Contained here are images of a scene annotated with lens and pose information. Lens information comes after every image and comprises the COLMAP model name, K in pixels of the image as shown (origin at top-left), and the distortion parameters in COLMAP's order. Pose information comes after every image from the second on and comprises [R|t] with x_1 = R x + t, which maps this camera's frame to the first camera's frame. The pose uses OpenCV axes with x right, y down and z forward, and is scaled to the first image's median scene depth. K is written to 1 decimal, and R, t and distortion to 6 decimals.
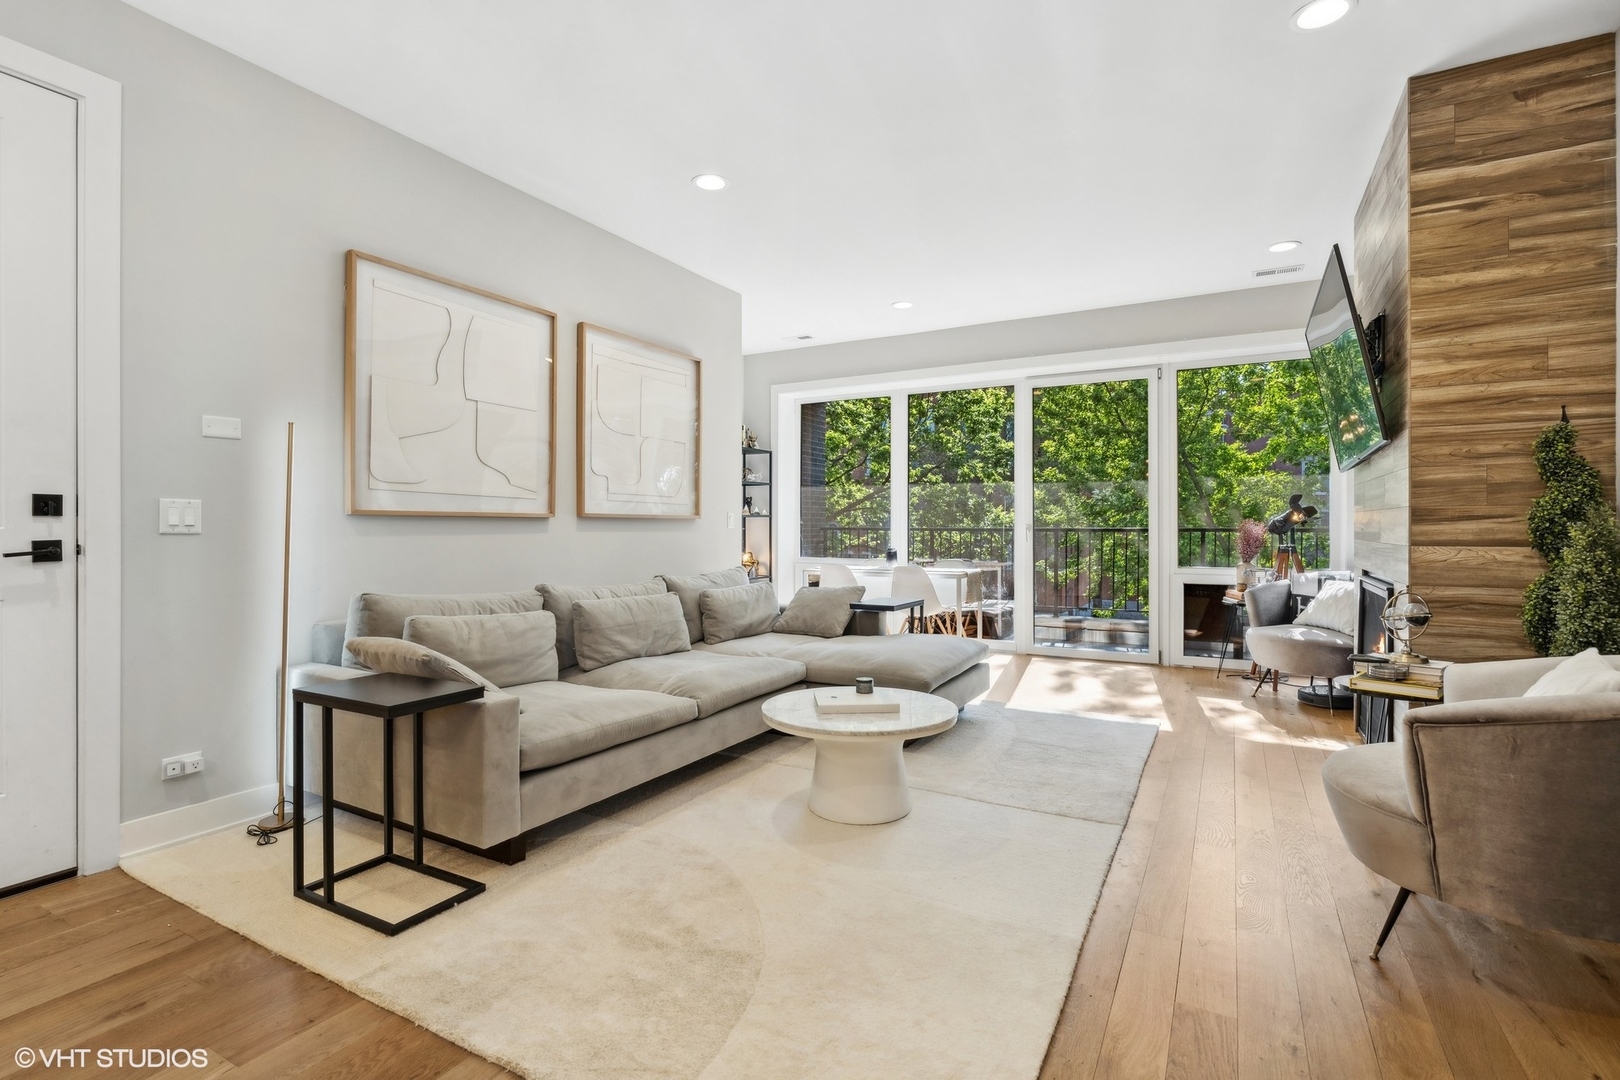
lens RADIAL K [[764.4, 0, 802.8], [0, 764.4, 526.6], [0, 0, 1]] dist [0.000592, -0.000027]
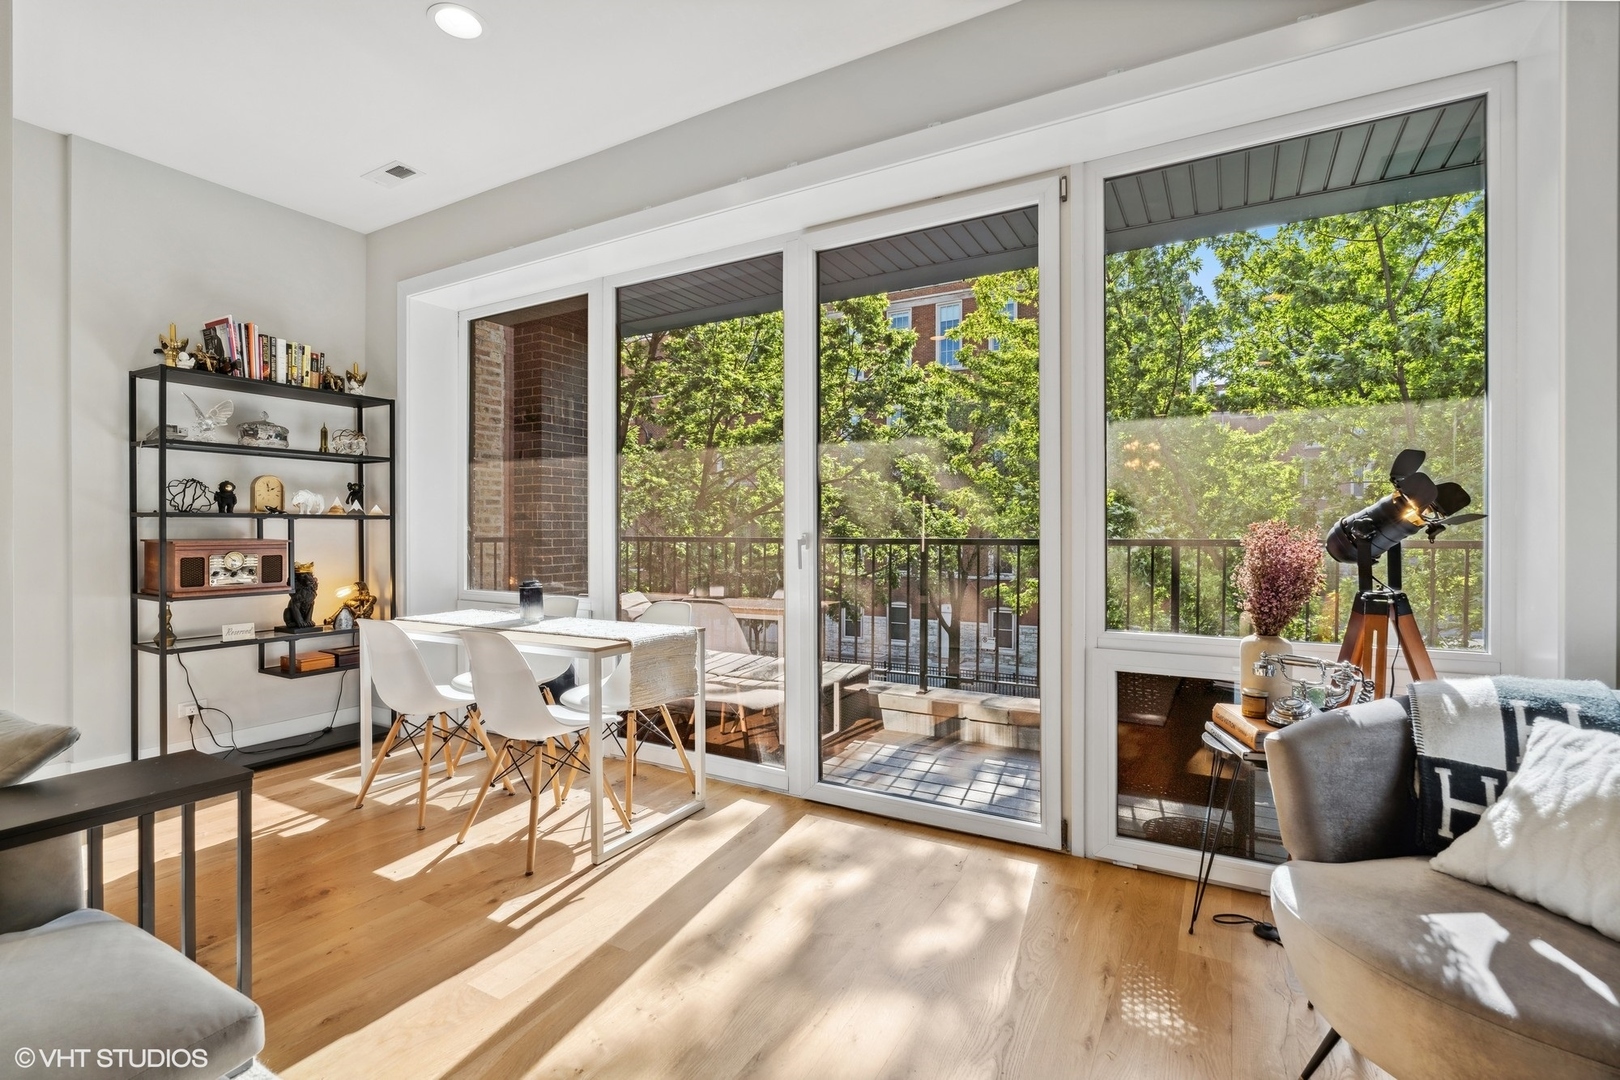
lens RADIAL K [[739.1, 0, 810.0], [0, 739.1, 540.0], [0, 0, 1]] dist [-0.017665, -0.000107]
pose [[0.999998, 0.000345, -0.001761, 0.386895], [-0.000328, 0.999954, 0.009599, -0.003471], [0.001765, -0.009598, 0.999952, 0.694999]]
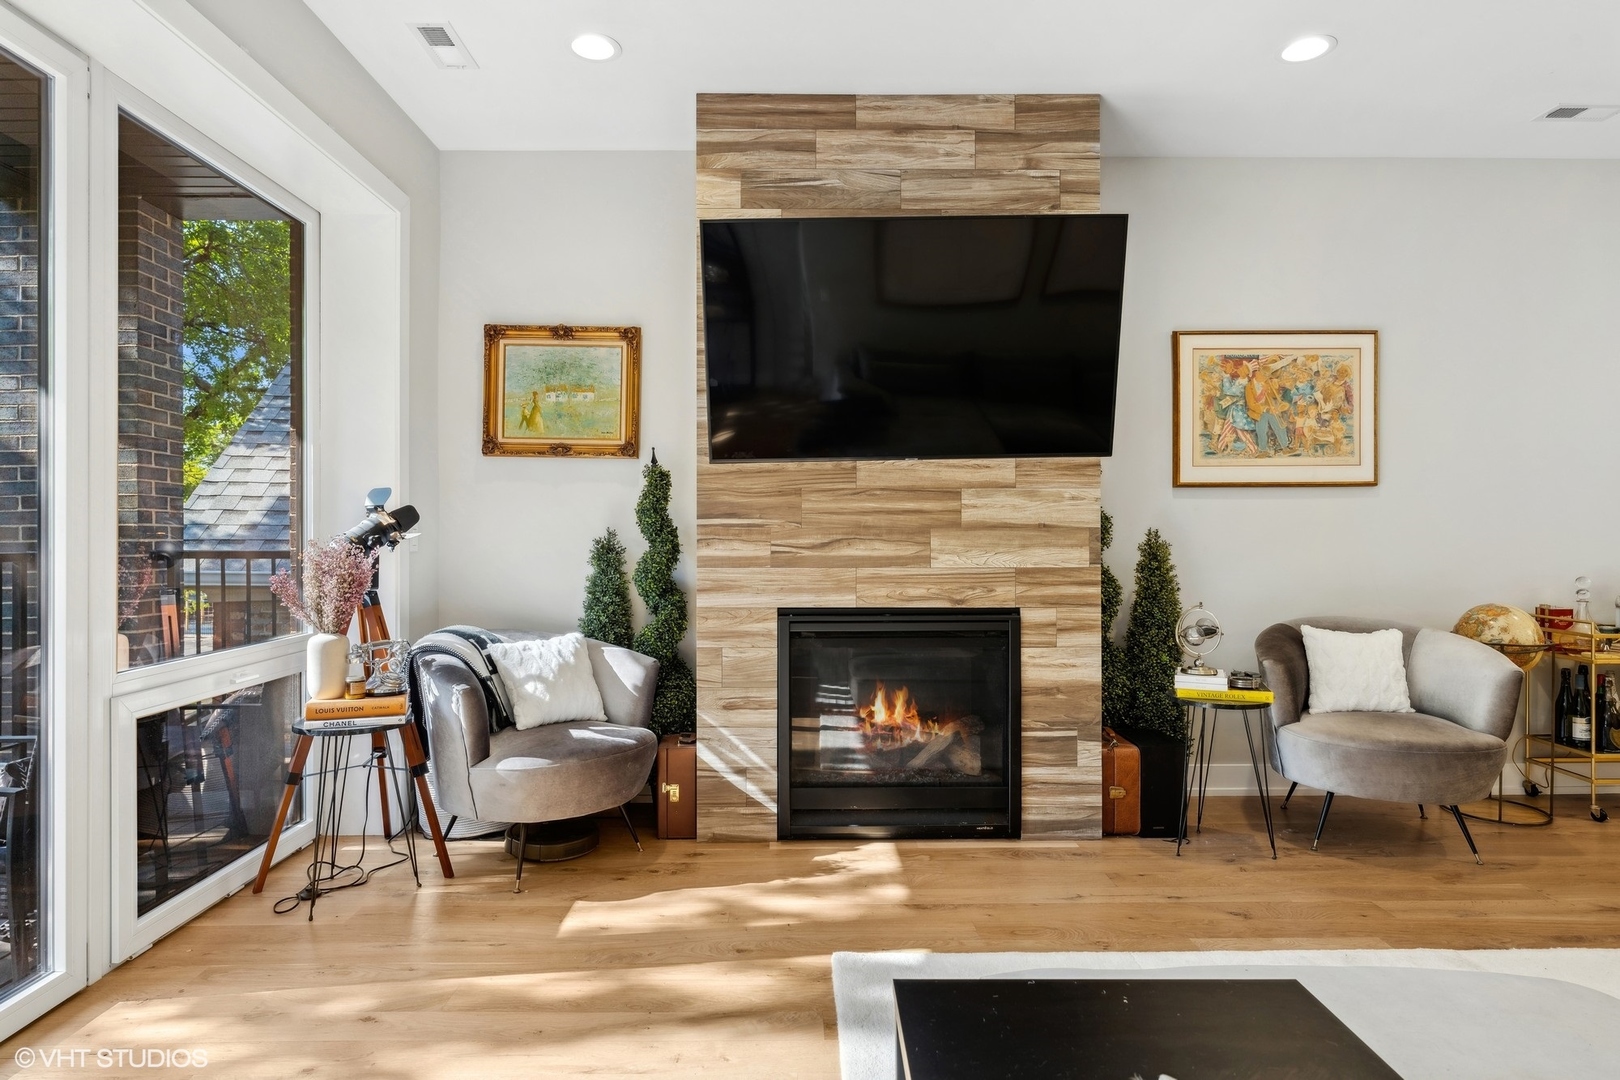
lens RADIAL K [[910.9, 0, 804.4], [0, 910.9, 535.6], [0, 0, 1]] dist [-0.002940, 0.000471]
pose [[-0.503773, 0.002089, 0.863833, -0.017235], [0.003689, 0.999993, -0.000267, -0.009849], [-0.863828, 0.003053, -0.503778, 1.116874]]
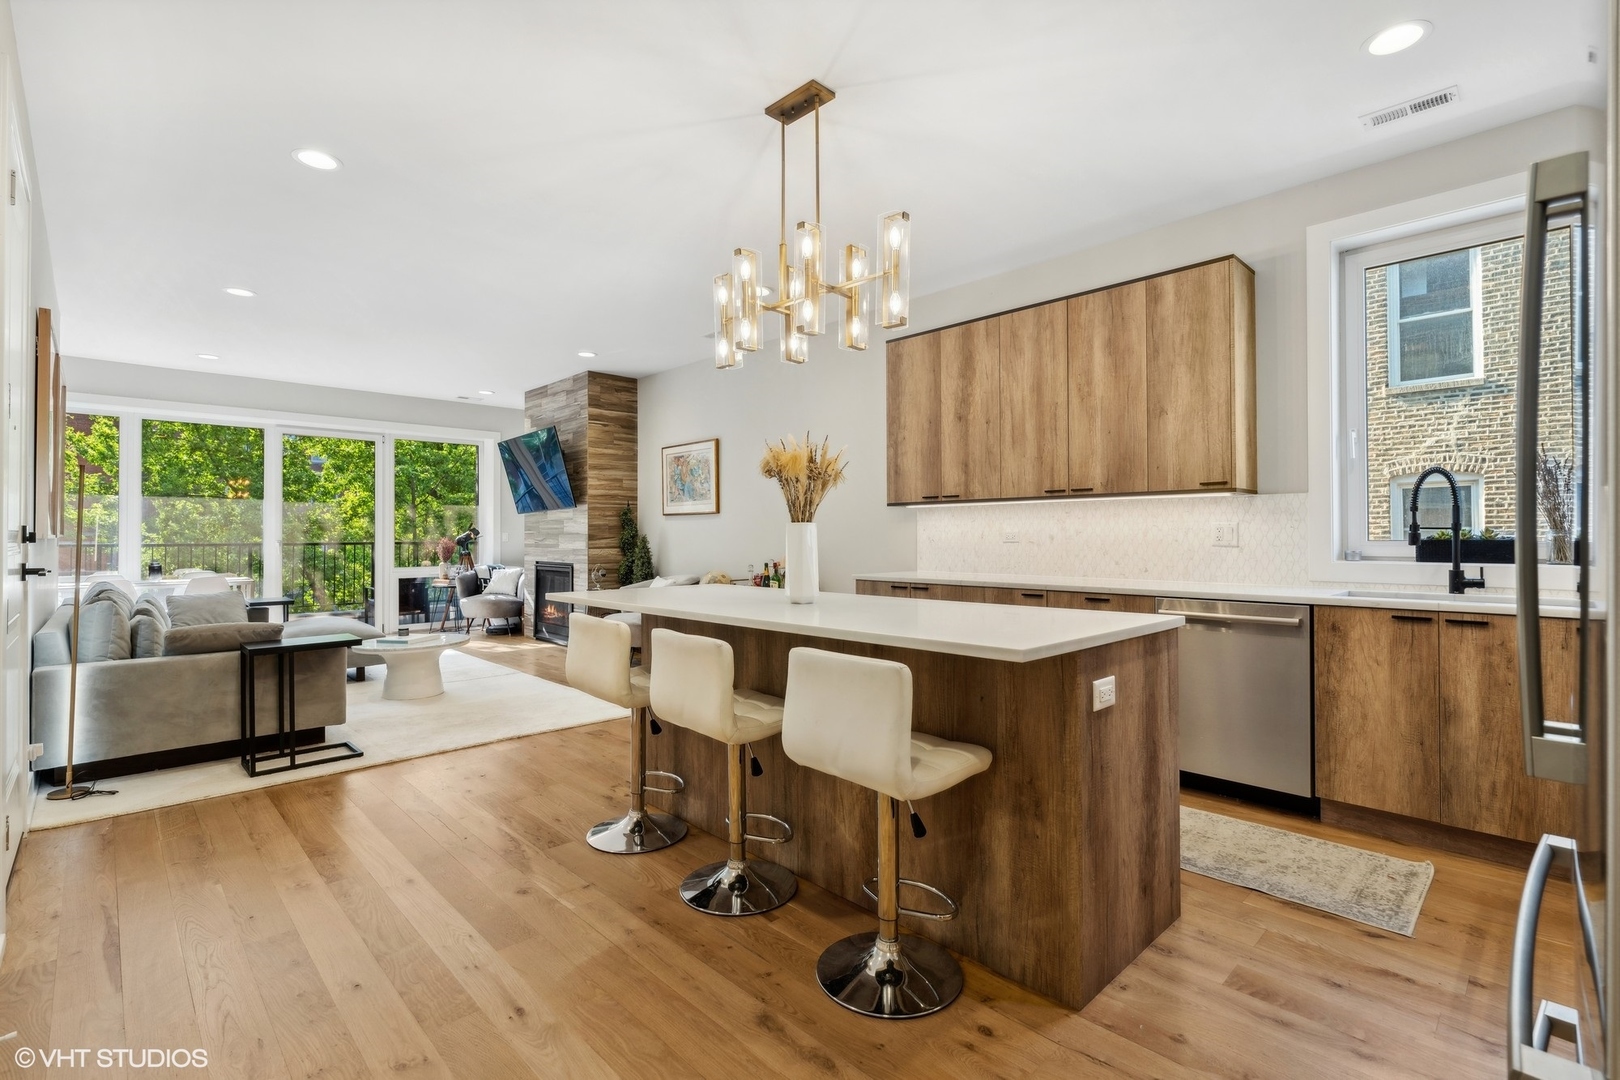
lens RADIAL K [[746.4, 0, 809.8], [0, 746.4, 531.5], [0, 0, 1]] dist [0.000310, 0.000262]
pose [[0.287402, 0.006039, 0.957791, -0.833266], [0.001884, 0.999975, -0.006870, -0.009195], [-0.957808, 0.003779, 0.287383, -0.268824]]
